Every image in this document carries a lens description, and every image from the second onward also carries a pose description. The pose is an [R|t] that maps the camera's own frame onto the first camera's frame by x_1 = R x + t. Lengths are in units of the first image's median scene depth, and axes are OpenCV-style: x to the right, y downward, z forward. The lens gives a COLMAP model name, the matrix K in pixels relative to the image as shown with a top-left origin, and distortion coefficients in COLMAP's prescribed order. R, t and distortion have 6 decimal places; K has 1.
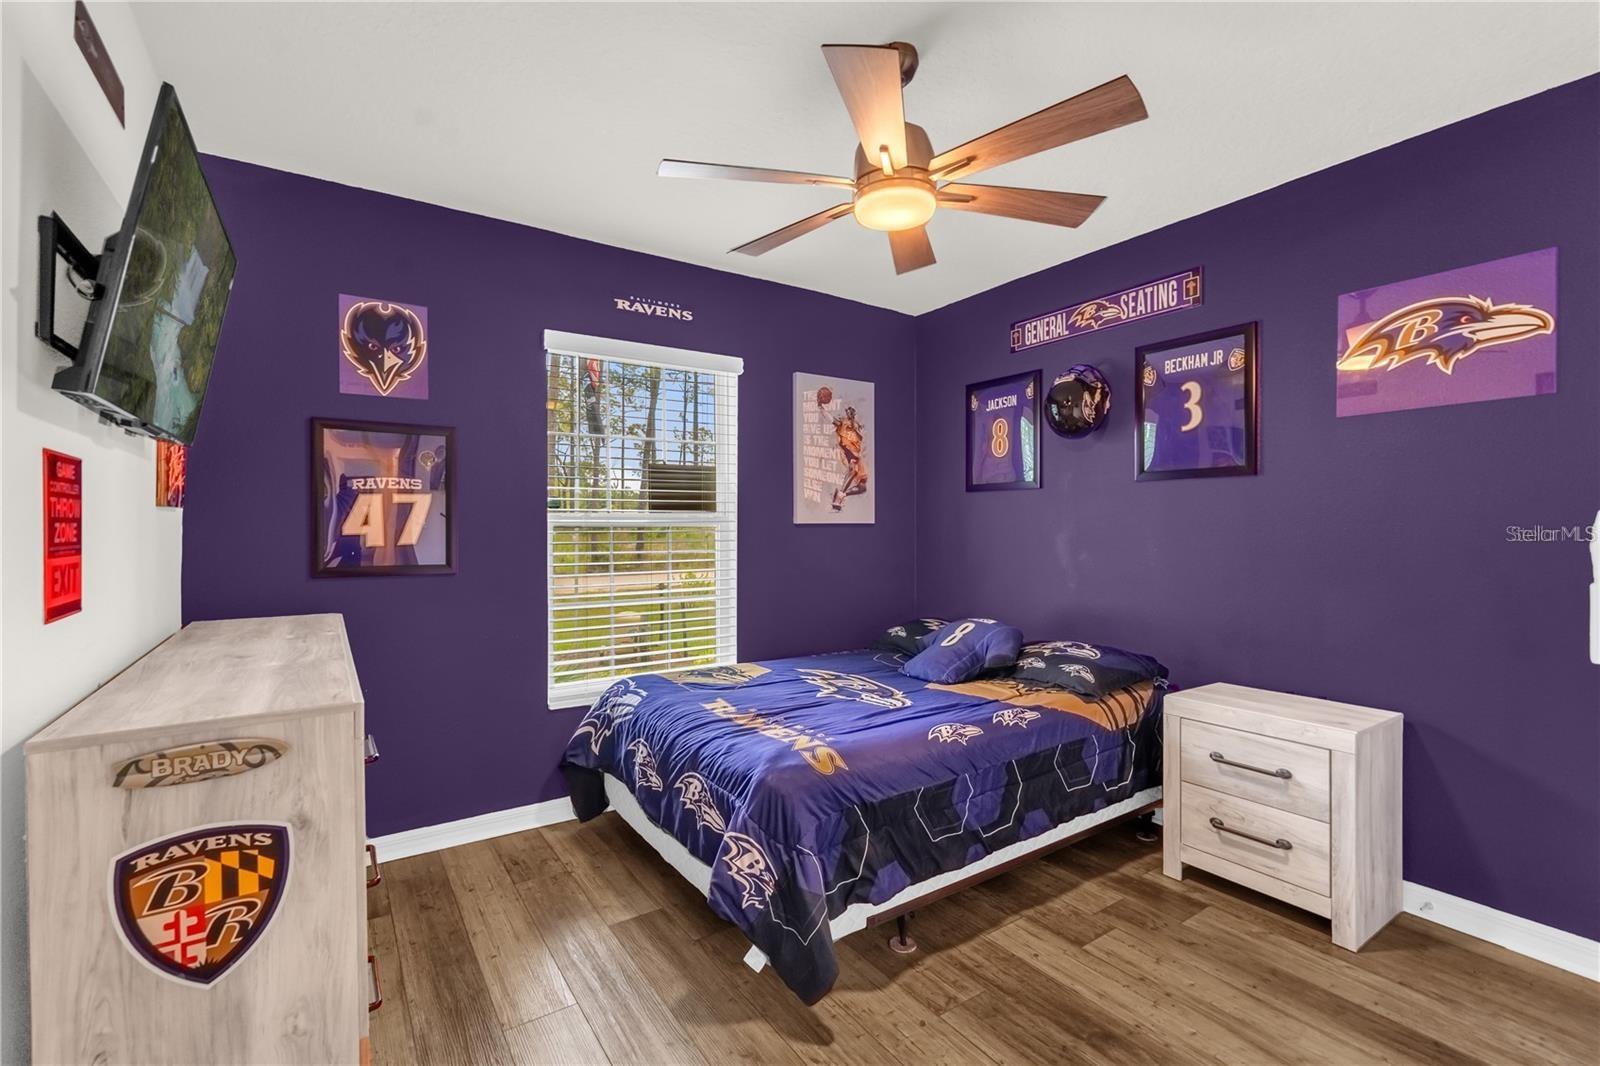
lens RADIAL K [[720.9, 0, 790.2], [0, 720.9, 529.8], [0, 0, 1]] dist [-0.004917, 0.000704]
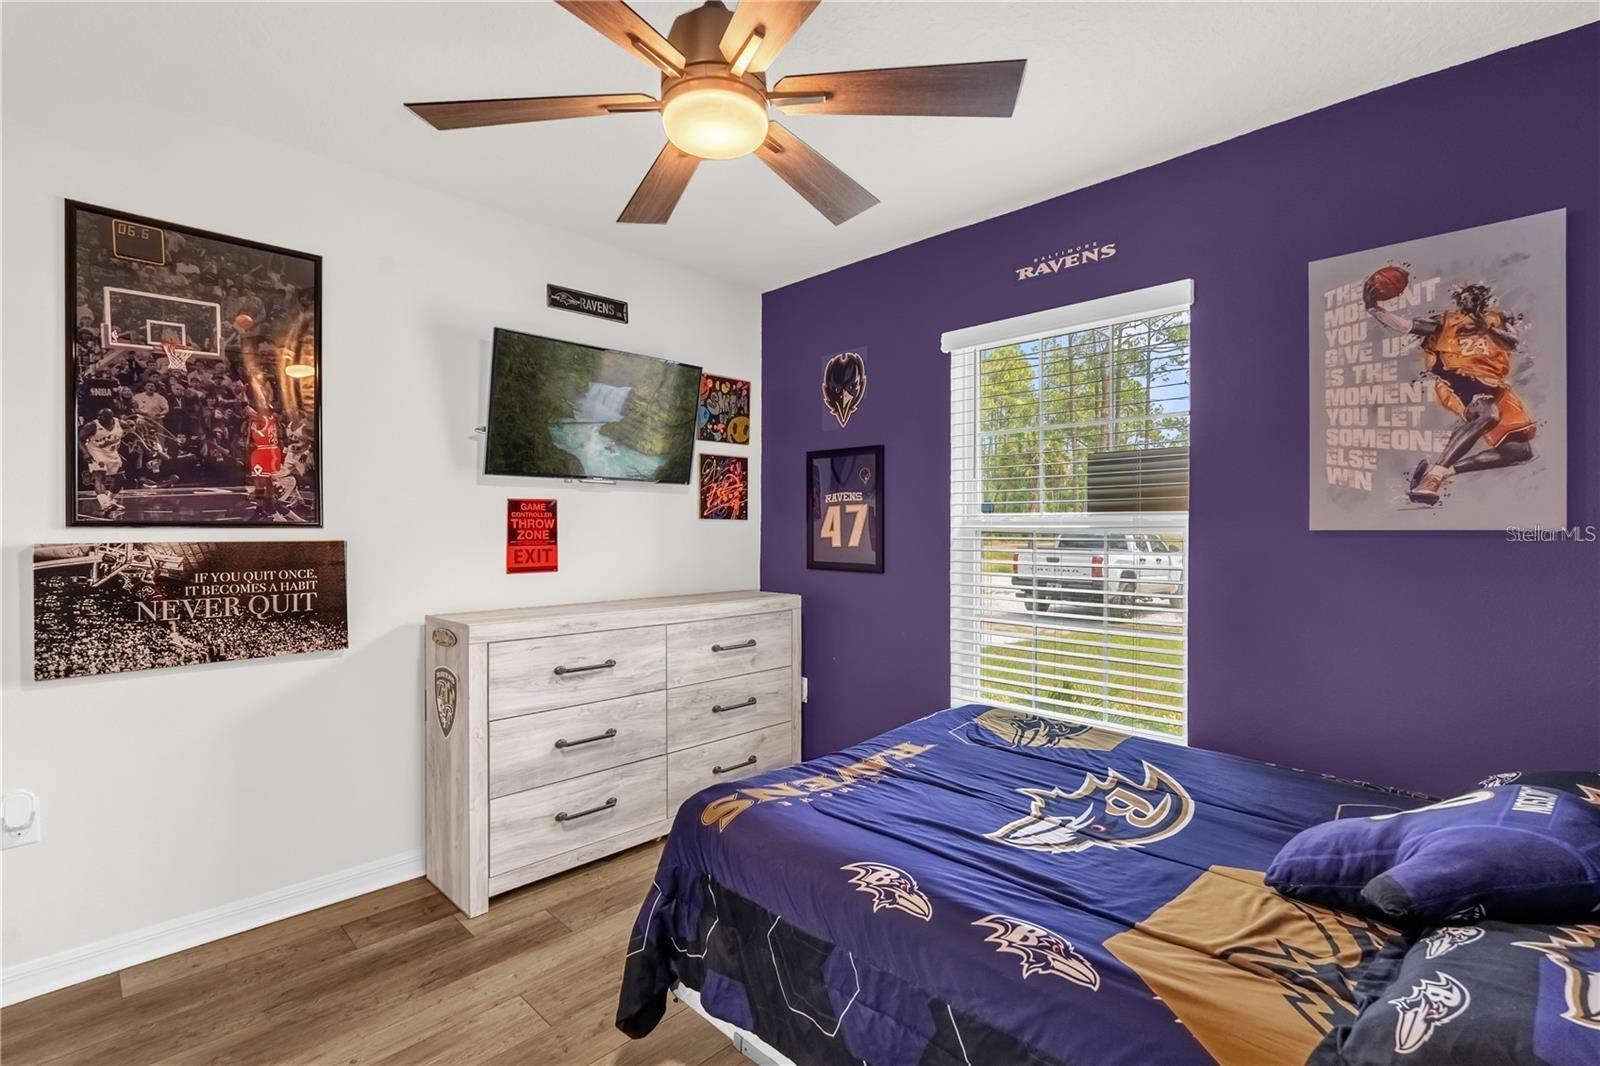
lens RADIAL K [[720.9, 0, 787.9], [0, 720.9, 531.1], [0, 0, 1]] dist [-0.004917, 0.000704]
pose [[0.194141, 0.006365, -0.980953, 0.550548], [-0.007096, 0.999962, 0.005084, -0.009371], [0.980948, 0.005974, 0.194179, 0.558904]]
